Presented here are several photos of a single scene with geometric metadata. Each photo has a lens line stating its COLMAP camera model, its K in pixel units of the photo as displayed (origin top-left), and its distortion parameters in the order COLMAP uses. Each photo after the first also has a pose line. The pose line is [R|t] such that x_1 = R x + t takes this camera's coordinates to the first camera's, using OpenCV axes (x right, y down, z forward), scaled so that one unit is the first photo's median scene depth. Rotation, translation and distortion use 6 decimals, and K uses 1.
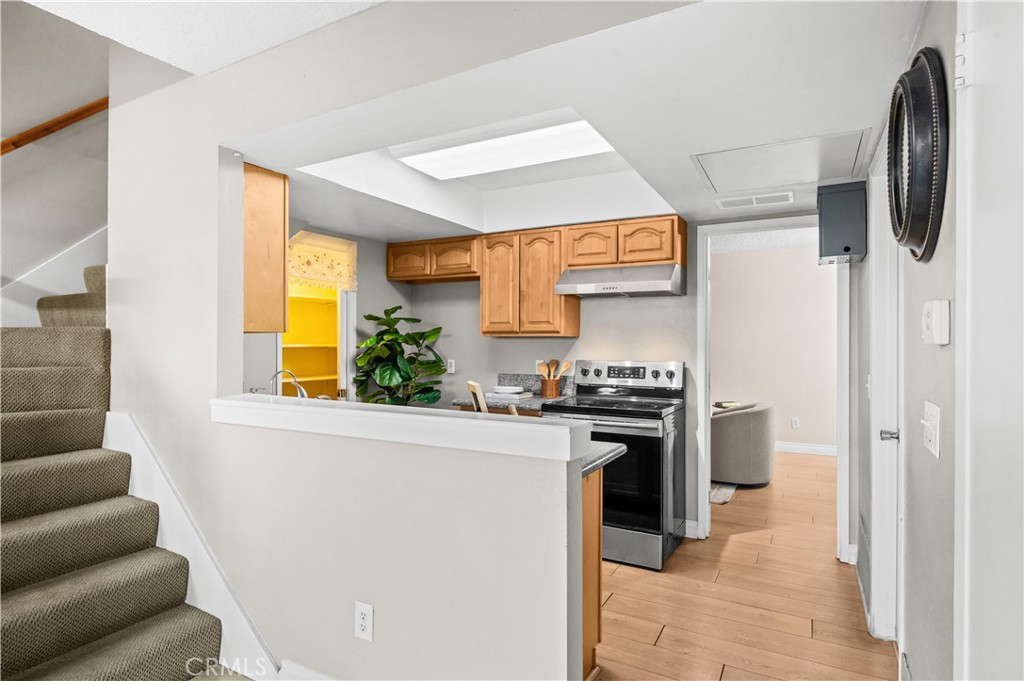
lens RADIAL K [[546.2, 0, 512.0], [0, 546.2, 340.5], [0, 0, 1]] dist [-0.000447, -0.000342]
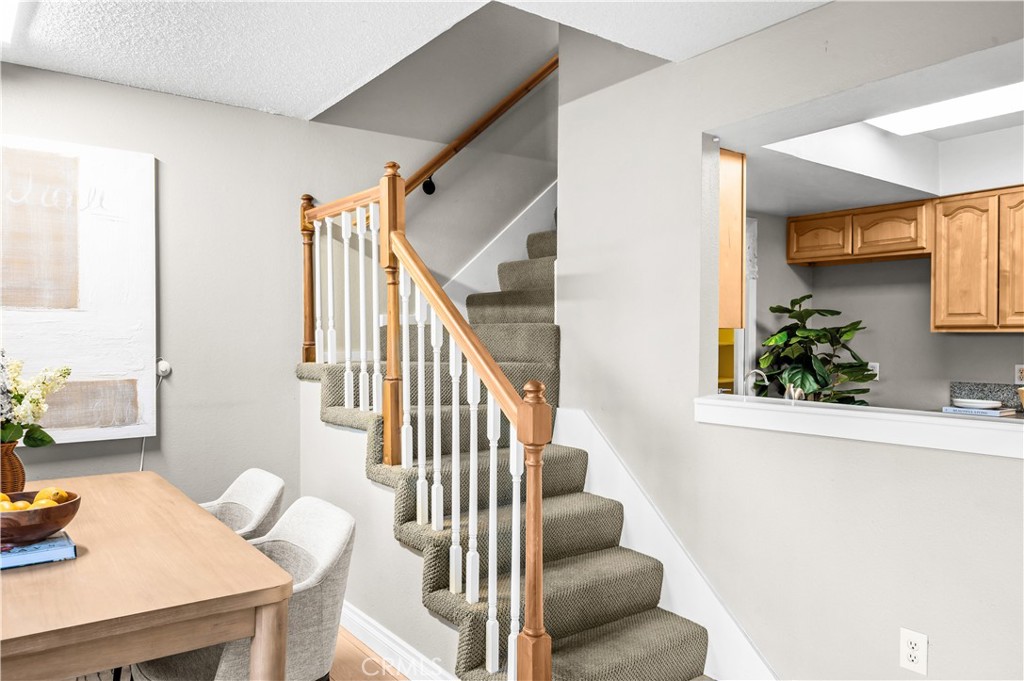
lens RADIAL K [[720.2, 0, 512.0], [0, 720.2, 340.5], [0, 0, 1]] dist [-0.003245, 0.000807]
pose [[0.909310, 0.003545, -0.416104, -0.179797], [-0.001890, 0.999989, 0.004389, 0.000580], [0.416115, -0.003204, 0.909306, -0.161719]]
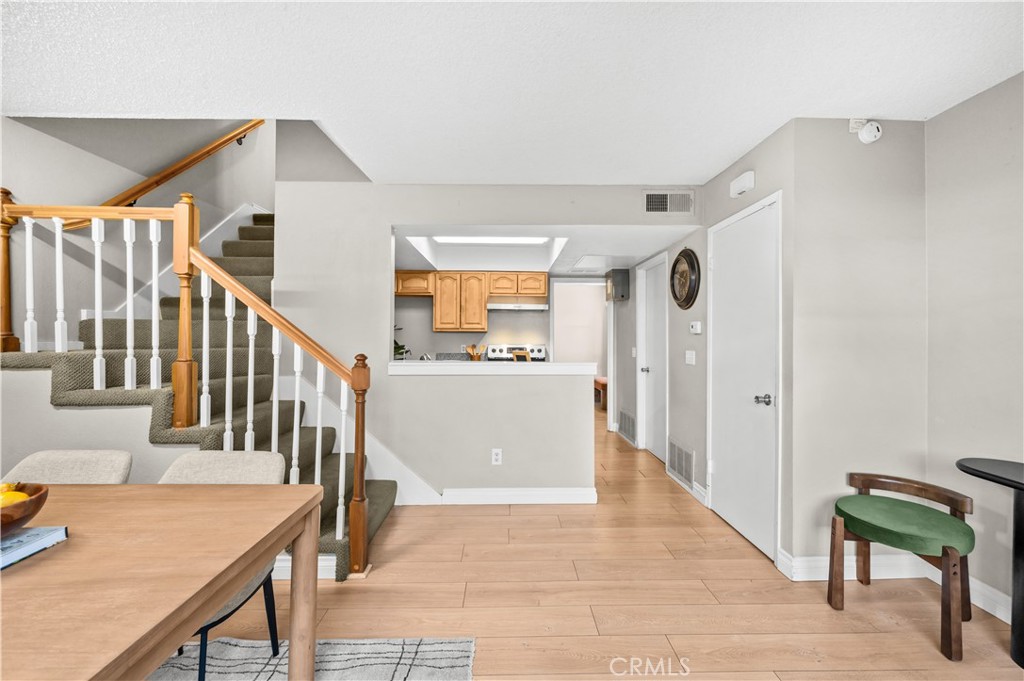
lens RADIAL K [[407.8, 0, 510.8], [0, 407.8, 336.7], [0, 0, 1]] dist [-0.000818, 0.000023]
pose [[0.869187, 0.003903, 0.494468, -0.495459], [-0.003754, 0.999992, -0.001294, 0.011214], [-0.494469, -0.000732, 0.869195, -0.226106]]
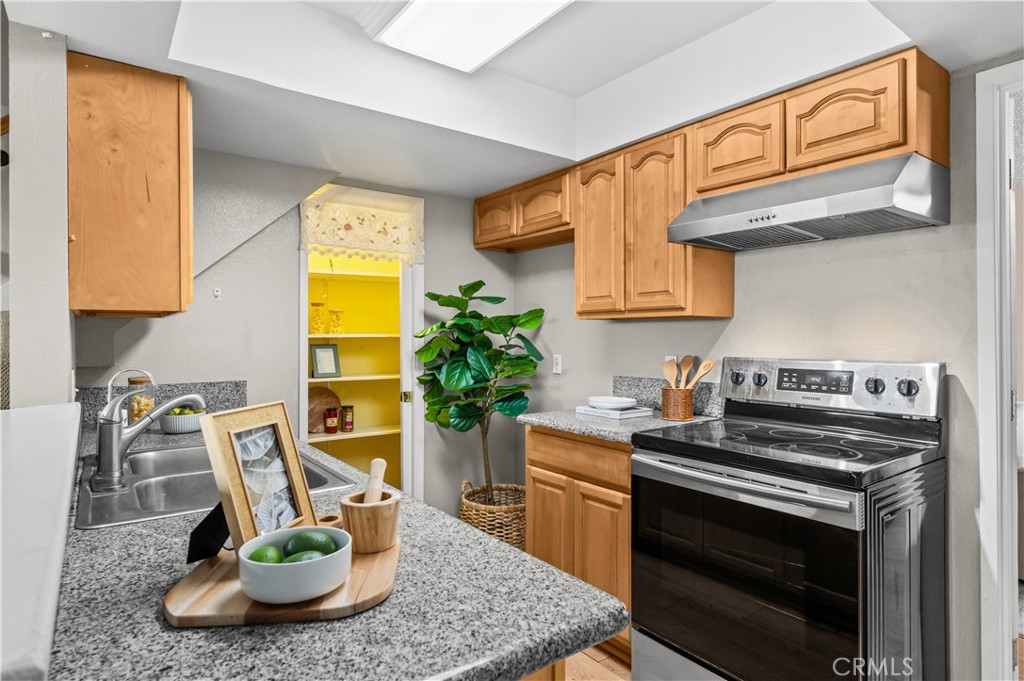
lens RADIAL K [[562.3, 0, 512.6], [0, 562.3, 334.7], [0, 0, 1]] dist [0.000165, -0.000537]
pose [[0.909952, -0.006006, -0.414670, 0.162423], [0.005695, 0.999982, -0.001986, 0.012360], [0.414675, -0.000555, 0.909970, 0.364901]]
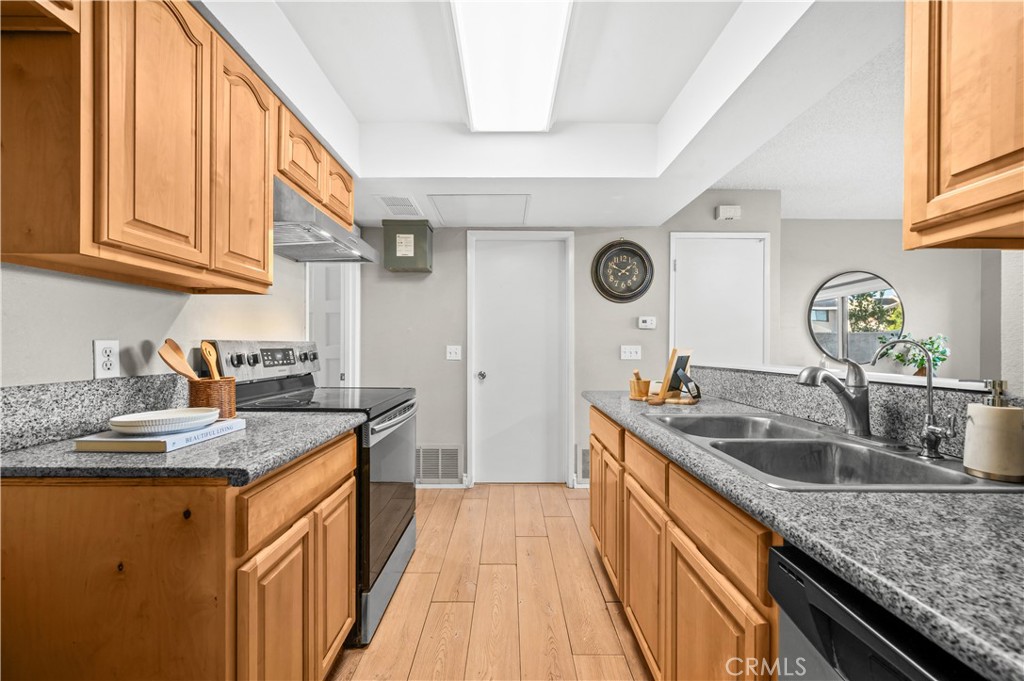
lens RADIAL K [[429.6, 0, 511.2], [0, 429.6, 346.2], [0, 0, 1]] dist [0.000981, 0.000131]
pose [[-0.486424, -0.005267, 0.873707, -0.375370], [-0.006311, 0.999977, 0.002514, 0.039319], [-0.873700, -0.004291, -0.486446, 0.959054]]
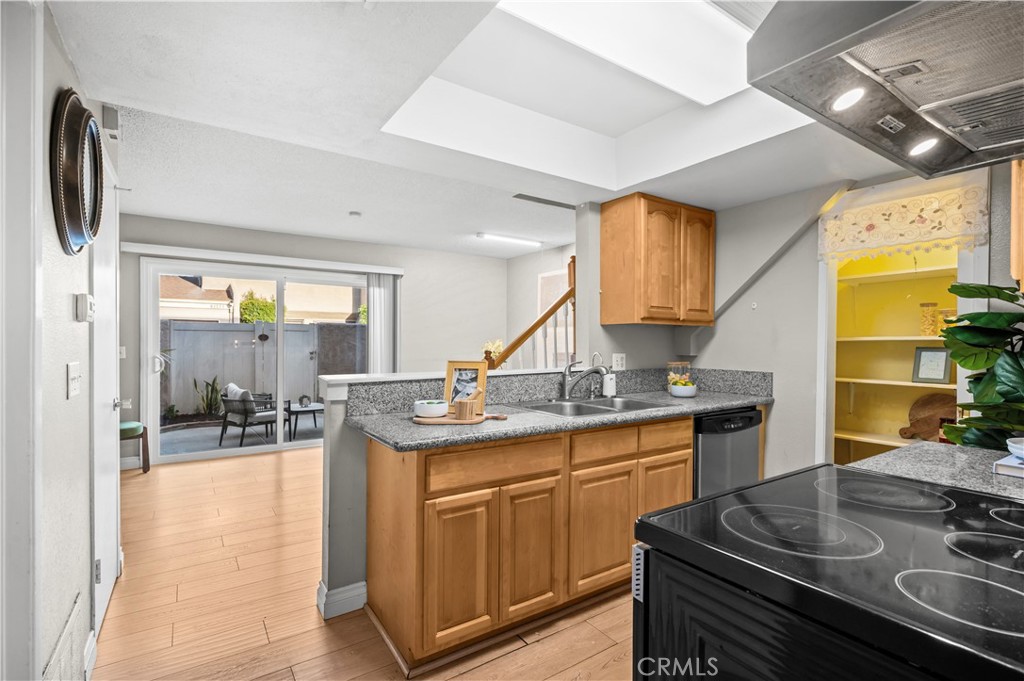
lens RADIAL K [[477.1, 0, 510.7], [0, 477.1, 341.6], [0, 0, 1]] dist [0.002150, 0.000062]
pose [[-0.454822, -0.004086, -0.890573, 0.437066], [-0.004305, 0.999988, -0.002390, 0.020530], [0.890572, 0.002747, -0.454834, 0.834212]]
